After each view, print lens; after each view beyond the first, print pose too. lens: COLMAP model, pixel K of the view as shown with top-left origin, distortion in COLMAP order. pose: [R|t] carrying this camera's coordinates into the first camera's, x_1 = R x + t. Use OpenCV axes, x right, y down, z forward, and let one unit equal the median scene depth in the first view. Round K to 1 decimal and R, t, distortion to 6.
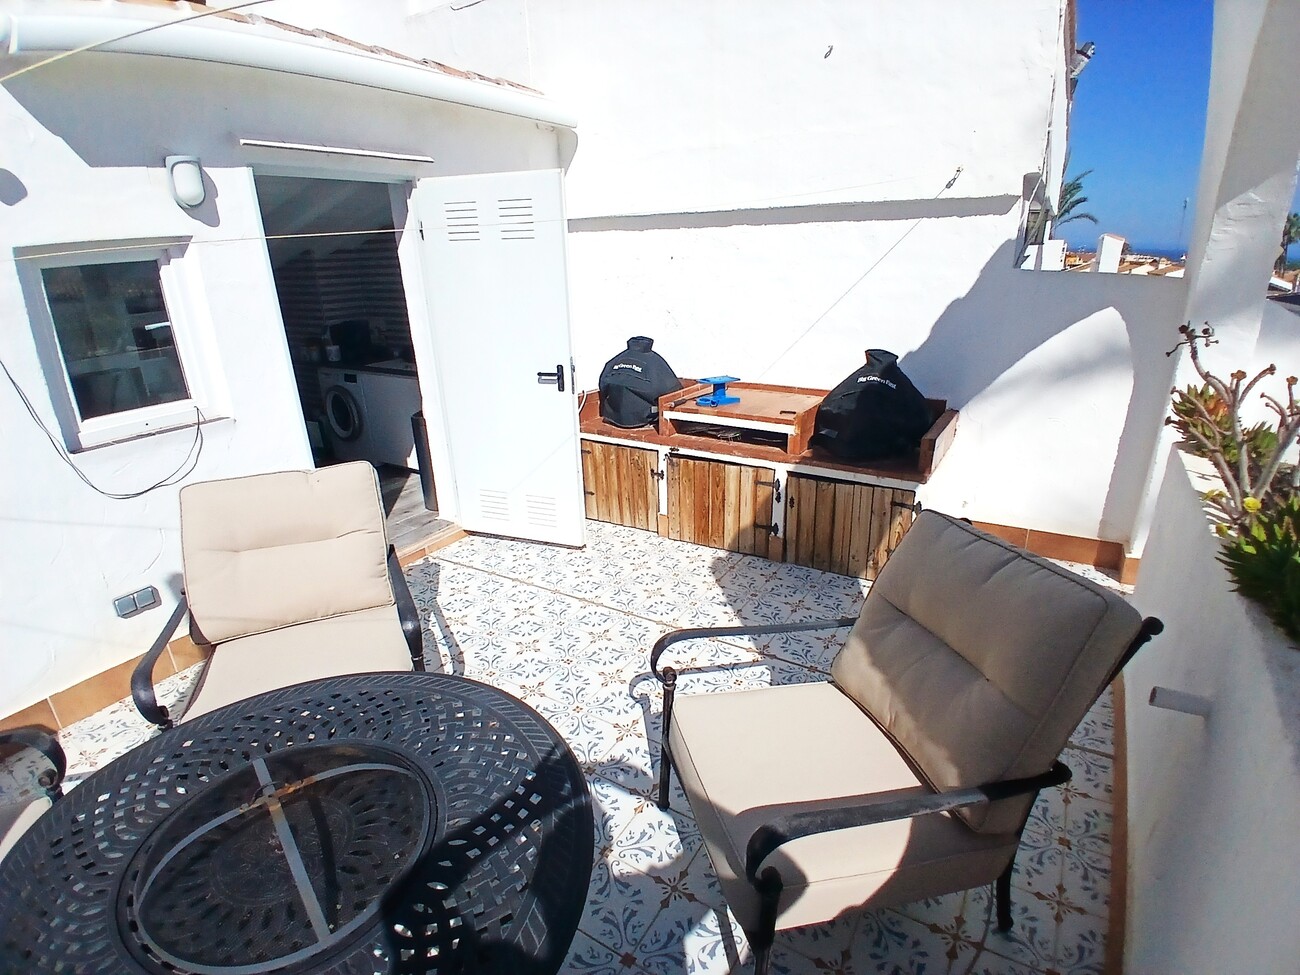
lens RADIAL K [[644.7, 0, 652.5], [0, 644.7, 498.0], [0, 0, 1]] dist [0.006190, -0.045215]
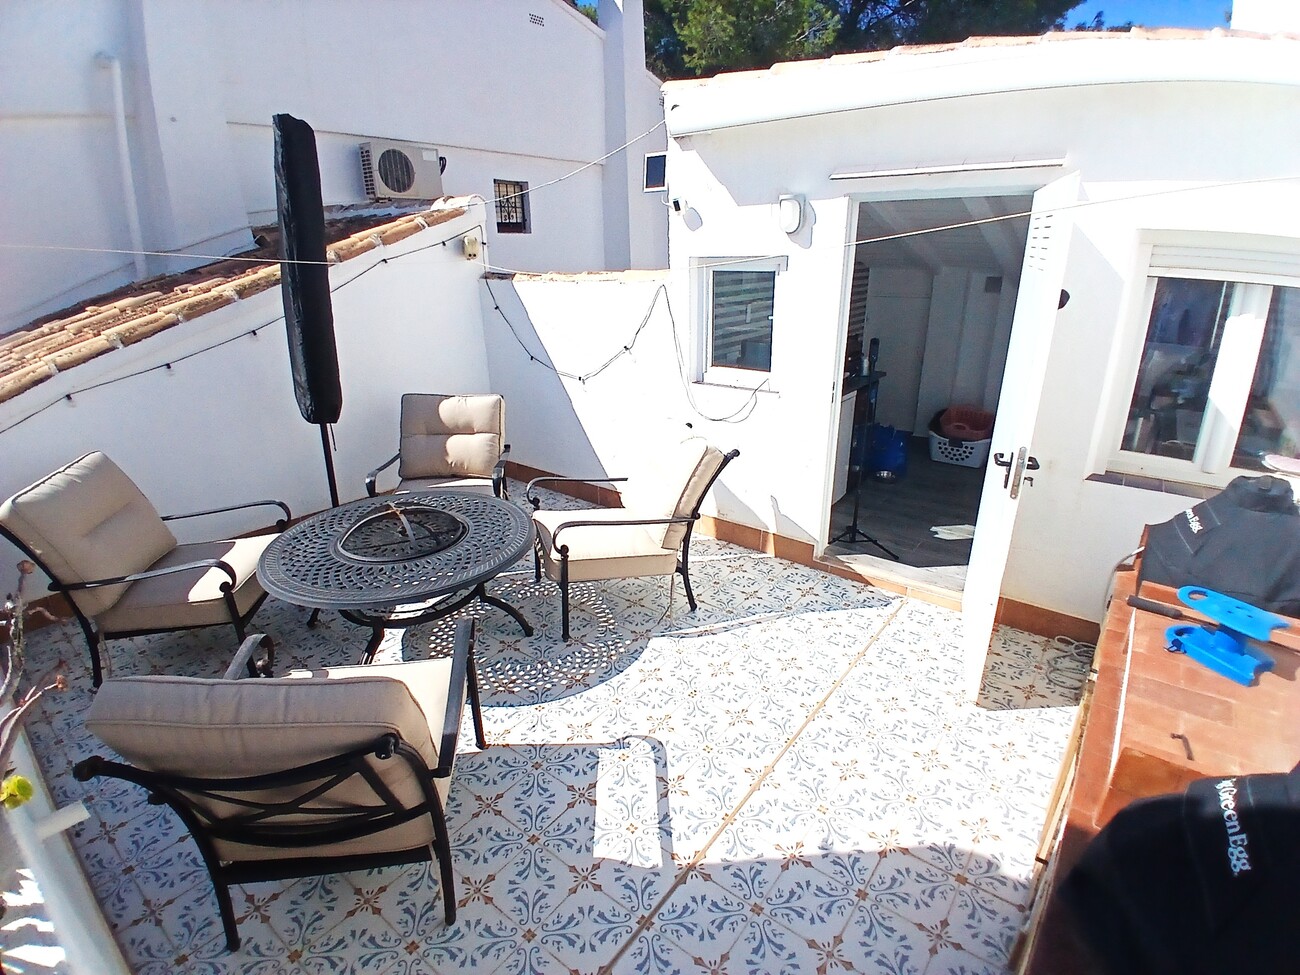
lens RADIAL K [[644.7, 0, 652.5], [0, 644.7, 498.0], [0, 0, 1]] dist [0.006190, -0.045215]
pose [[-0.110647, 0.380025, -0.918335, 0.530042], [-0.335811, 0.855369, 0.394429, -0.298030], [0.935408, 0.352029, 0.032973, 0.622426]]
